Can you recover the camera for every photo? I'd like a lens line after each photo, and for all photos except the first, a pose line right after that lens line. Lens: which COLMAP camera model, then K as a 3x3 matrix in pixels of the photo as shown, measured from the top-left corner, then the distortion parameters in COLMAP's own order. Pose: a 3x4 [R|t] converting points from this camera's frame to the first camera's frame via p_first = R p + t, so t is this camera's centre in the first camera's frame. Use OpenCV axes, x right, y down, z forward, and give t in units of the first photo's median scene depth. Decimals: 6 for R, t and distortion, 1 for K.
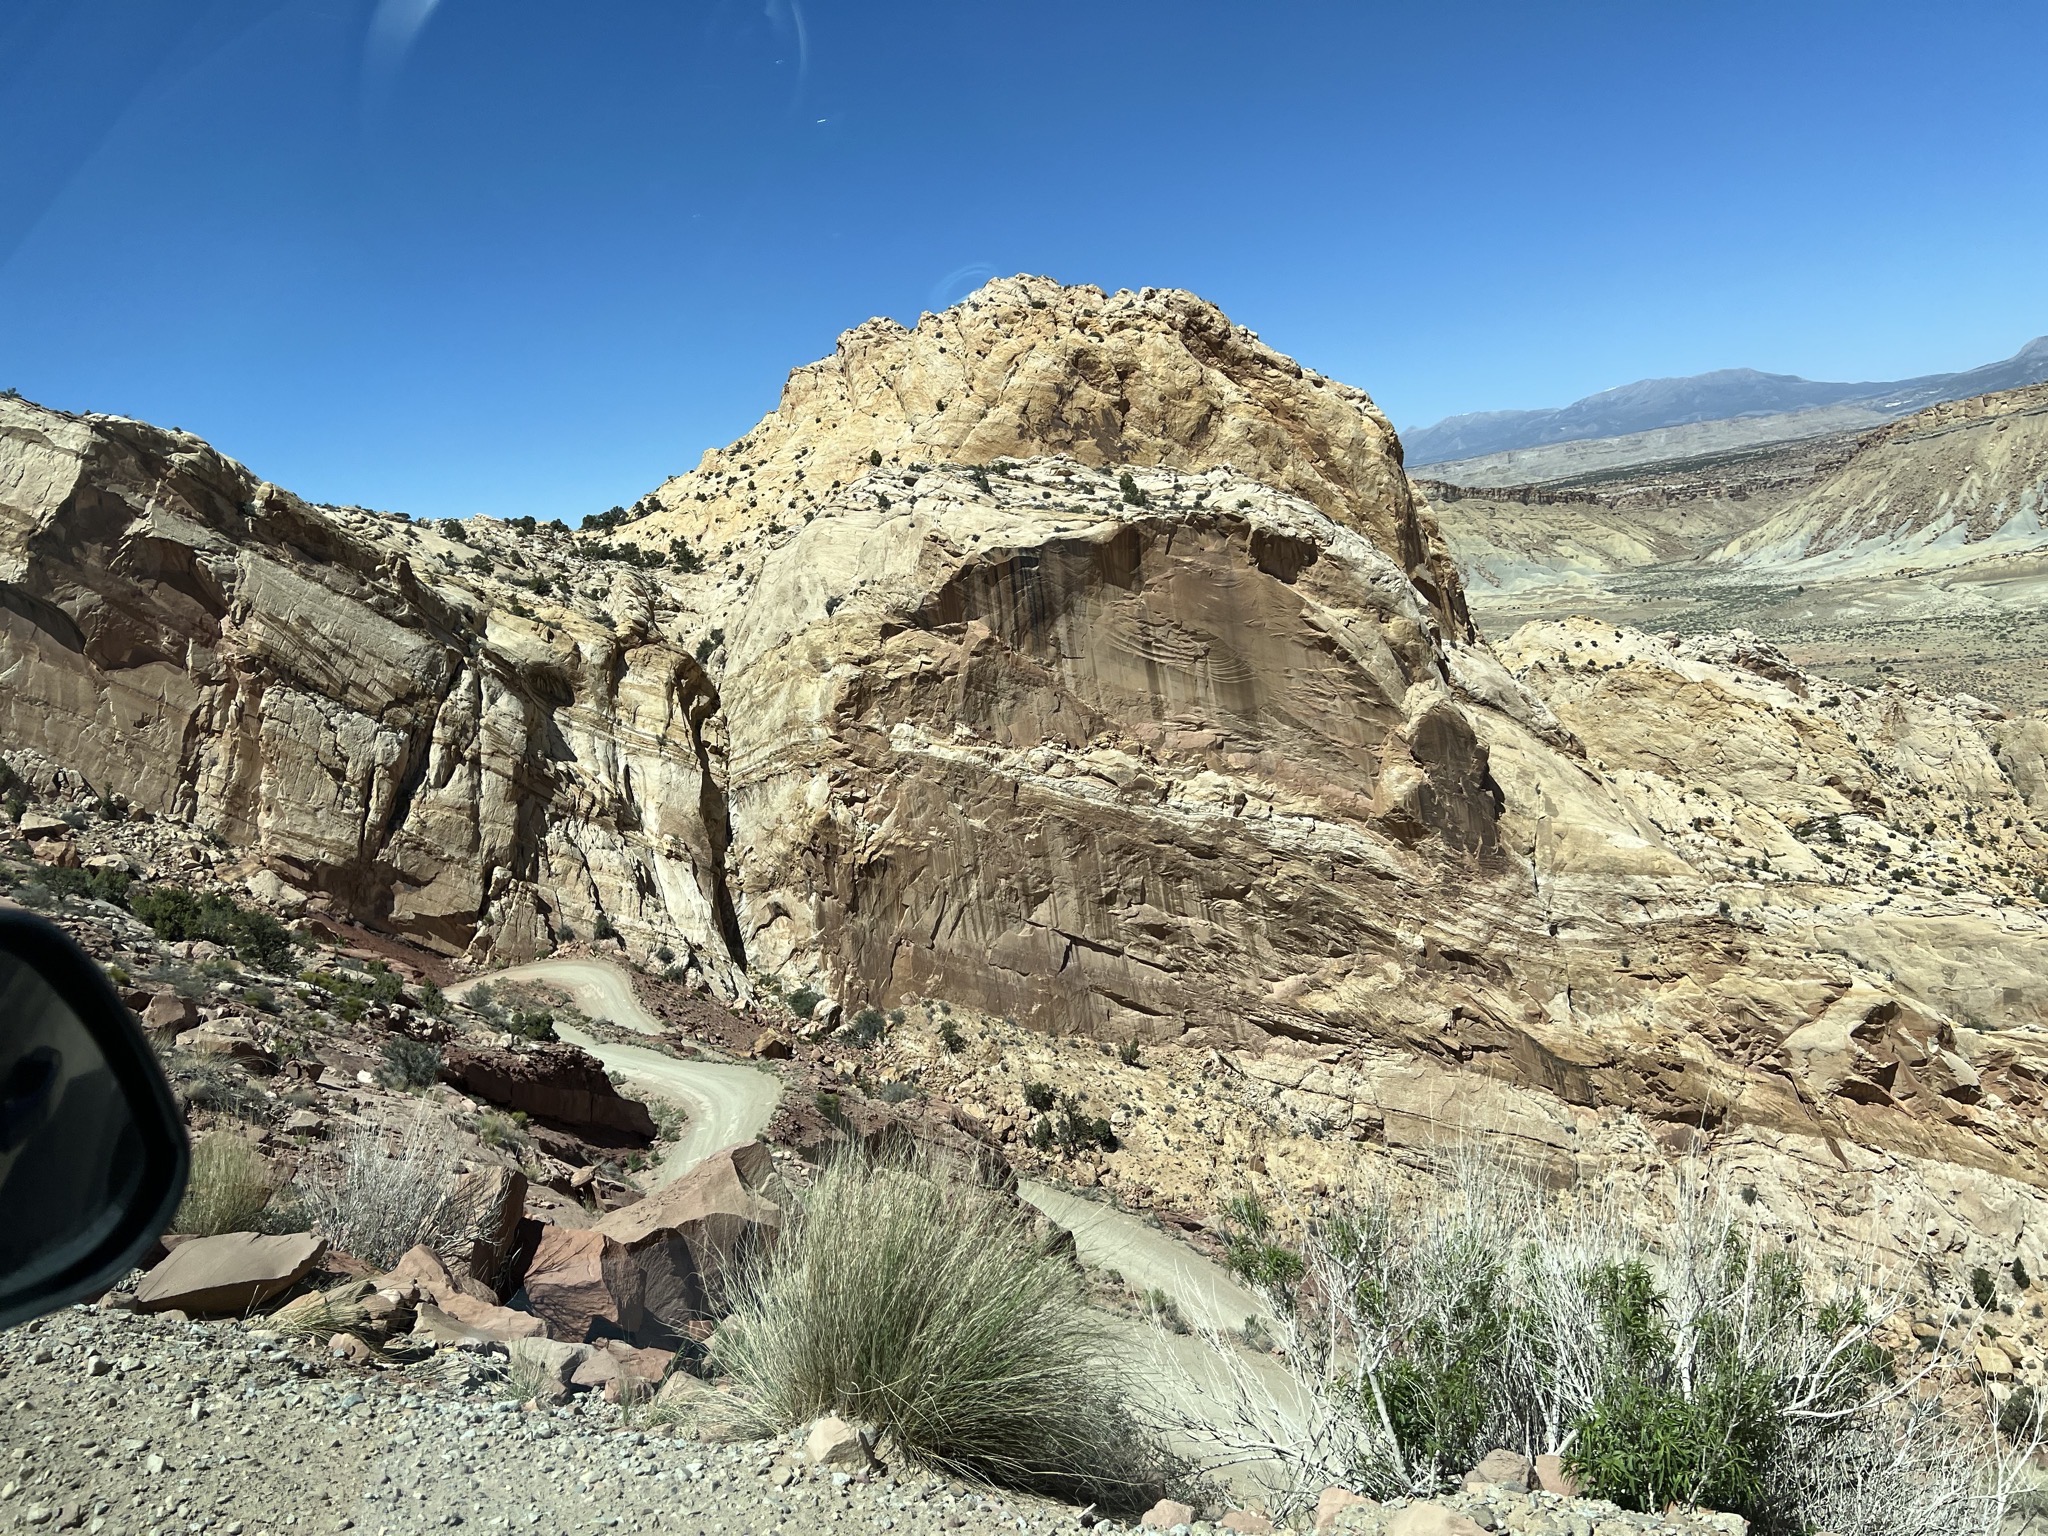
lens RADIAL K [[1564.4, 0, 1024.3], [0, 1564.4, 766.1], [0, 0, 1]] dist [0.034880, -0.008329]
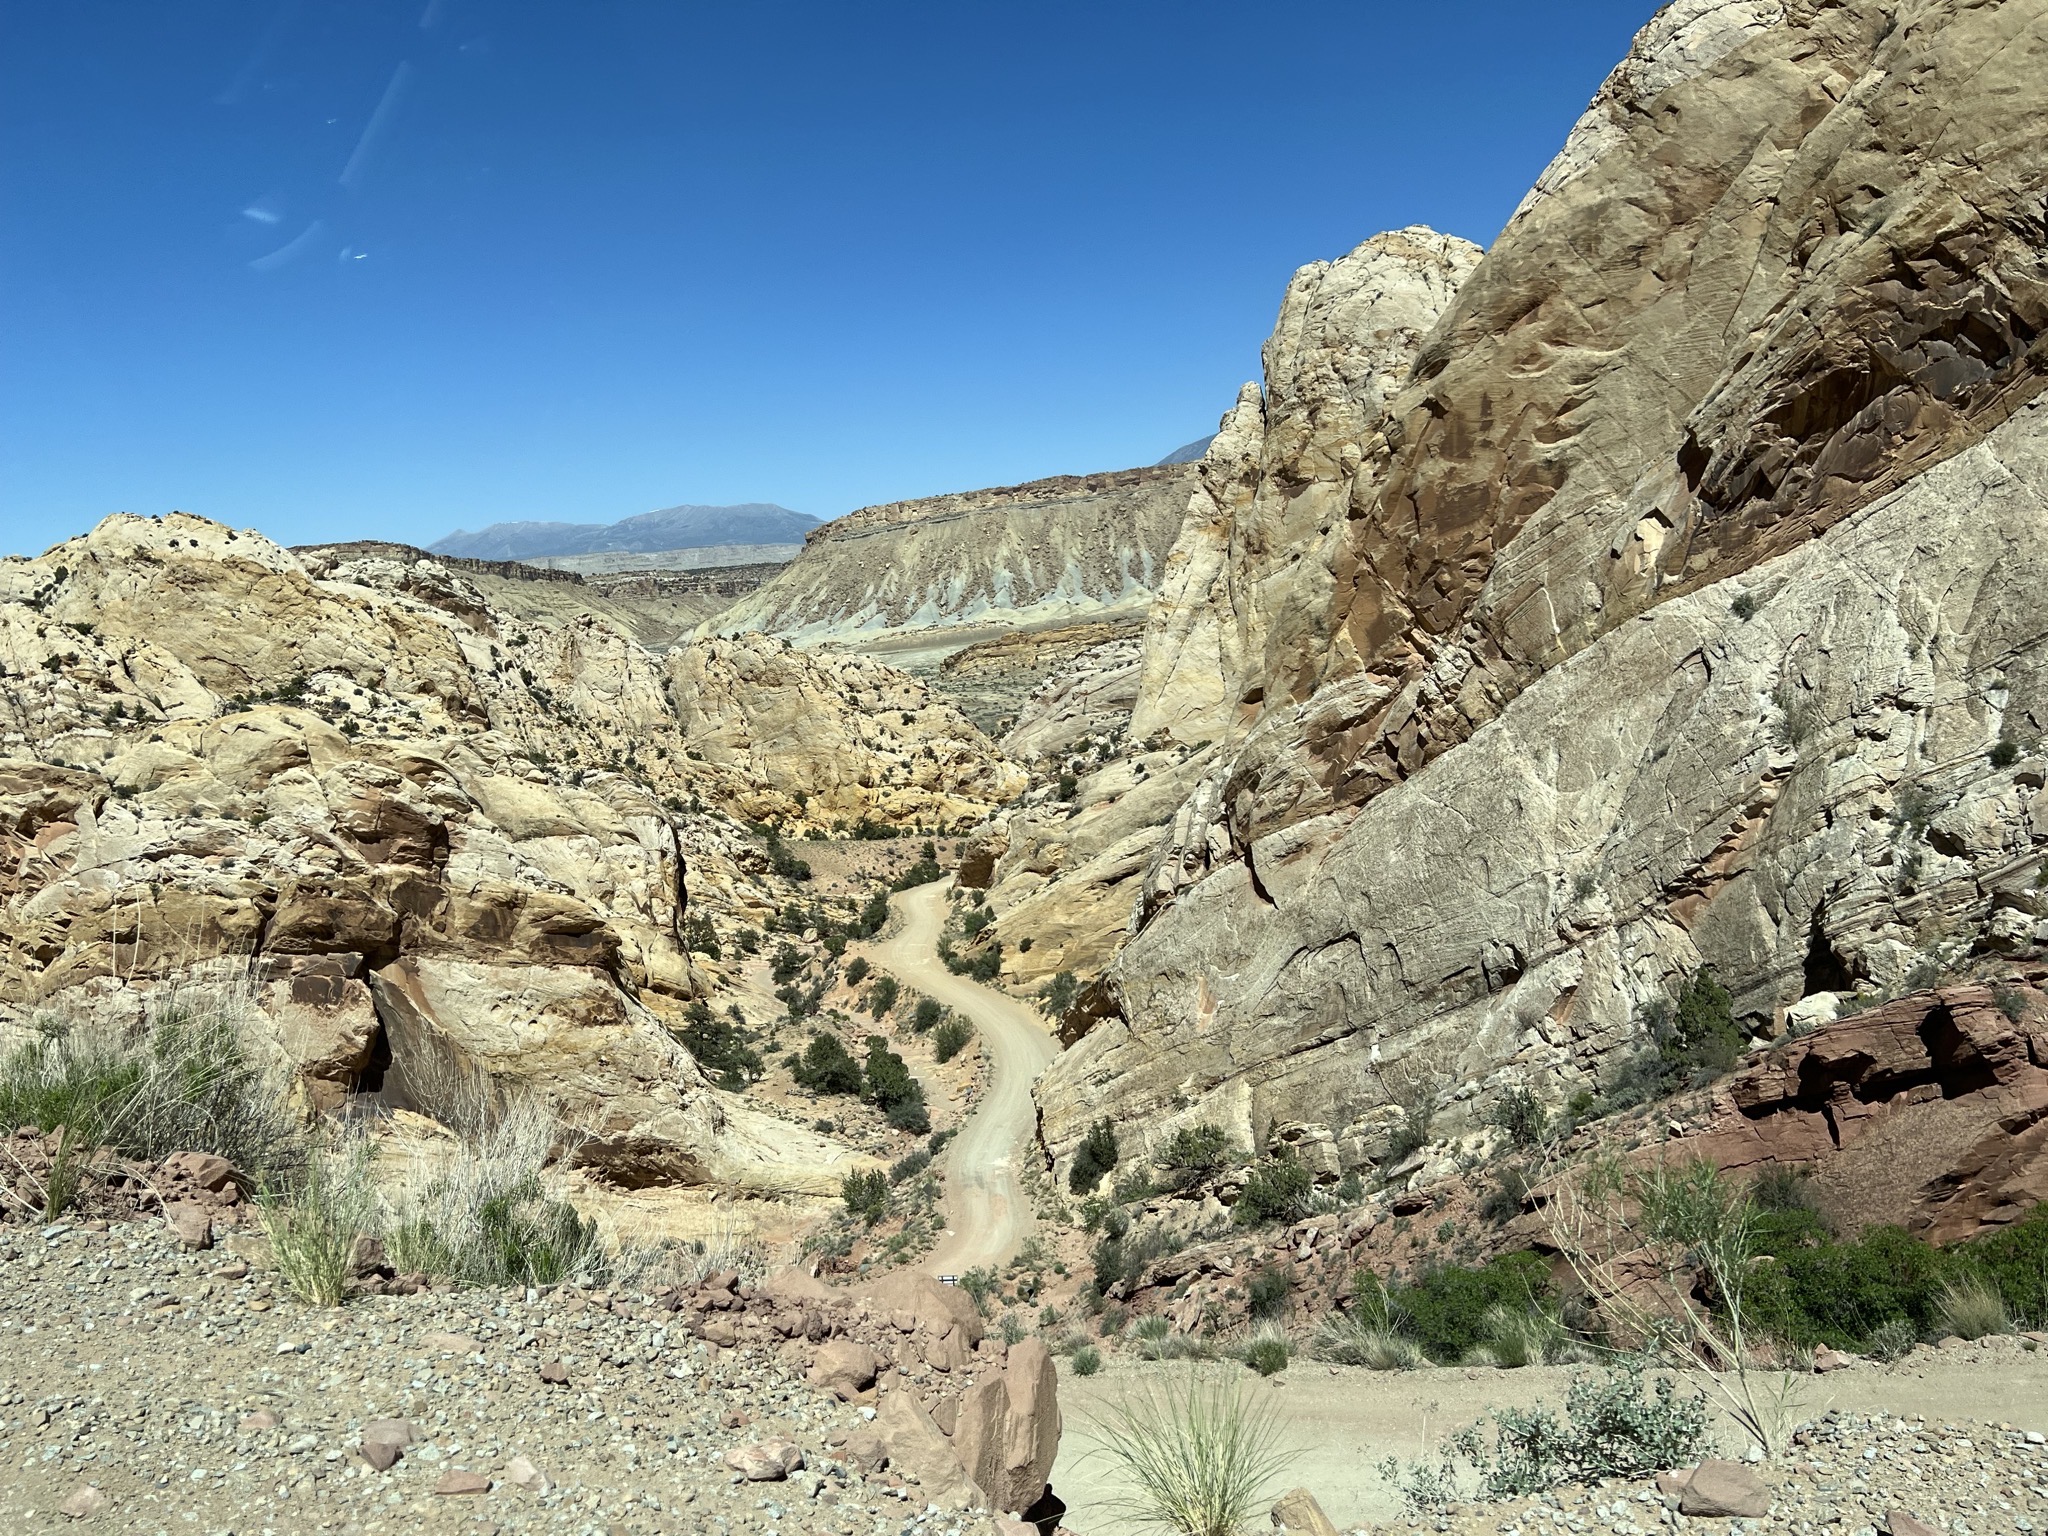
lens RADIAL K [[1564.4, 0, 1027.4], [0, 1564.4, 777.7], [0, 0, 1]] dist [0.034880, -0.008329]
pose [[0.838182, -0.003749, 0.545377, 0.288848], [0.039808, 0.997730, -0.054322, 0.103262], [-0.543936, 0.067242, 0.836429, 0.116372]]
